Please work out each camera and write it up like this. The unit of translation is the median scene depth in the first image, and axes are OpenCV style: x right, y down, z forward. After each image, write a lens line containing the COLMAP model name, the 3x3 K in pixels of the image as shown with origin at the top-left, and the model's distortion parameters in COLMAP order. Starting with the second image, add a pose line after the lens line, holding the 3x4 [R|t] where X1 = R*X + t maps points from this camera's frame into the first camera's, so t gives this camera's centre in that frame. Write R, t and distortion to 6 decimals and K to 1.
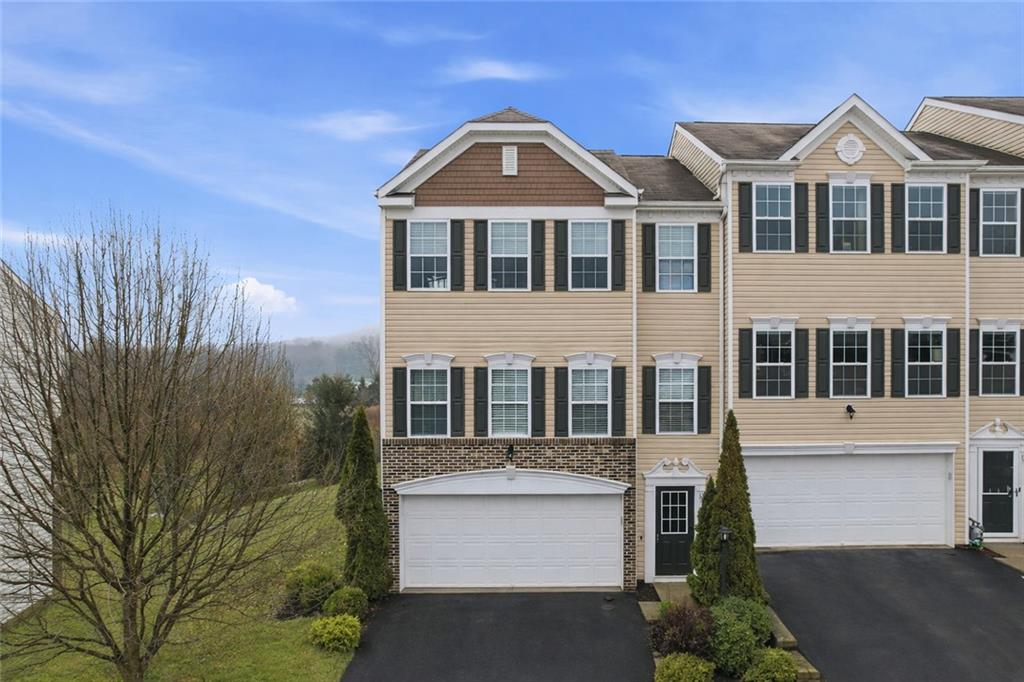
lens RADIAL K [[707.9, 0, 512.0], [0, 707.9, 341.0], [0, 0, 1]] dist [-0.003161, 0.000132]
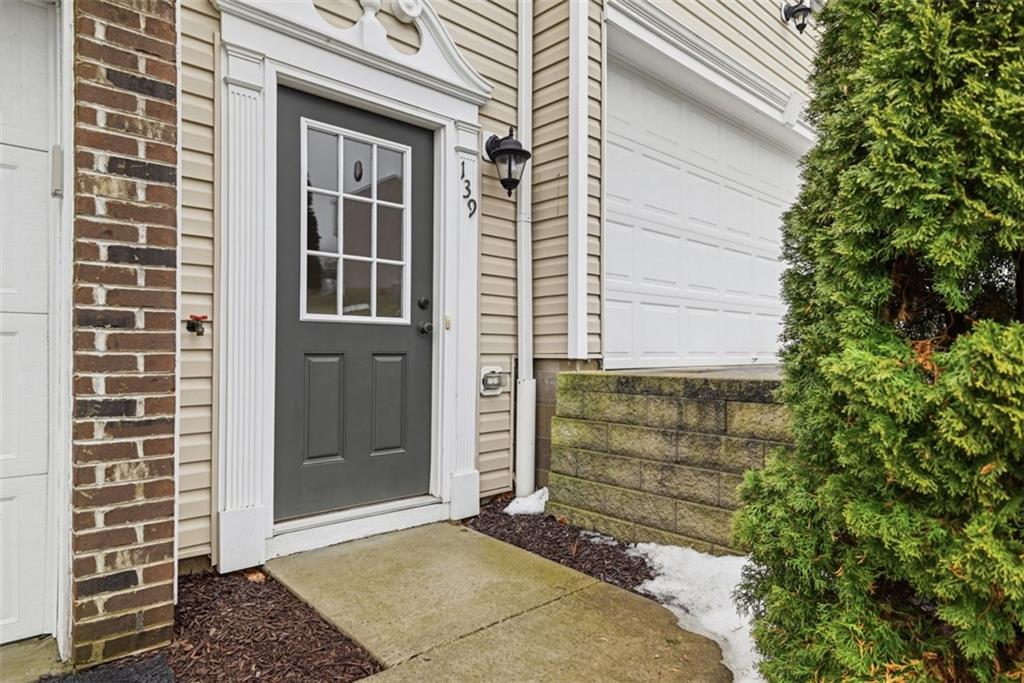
lens RADIAL K [[603.0, 0, 512.0], [0, 603.0, 341.5], [0, 0, 1]] dist [-0.017036, -0.000769]
pose [[0.750643, 0.009653, 0.660638, 0.141255], [-0.012028, 0.999927, -0.000943, 0.280915], [-0.660599, -0.007239, 0.750704, 0.830828]]
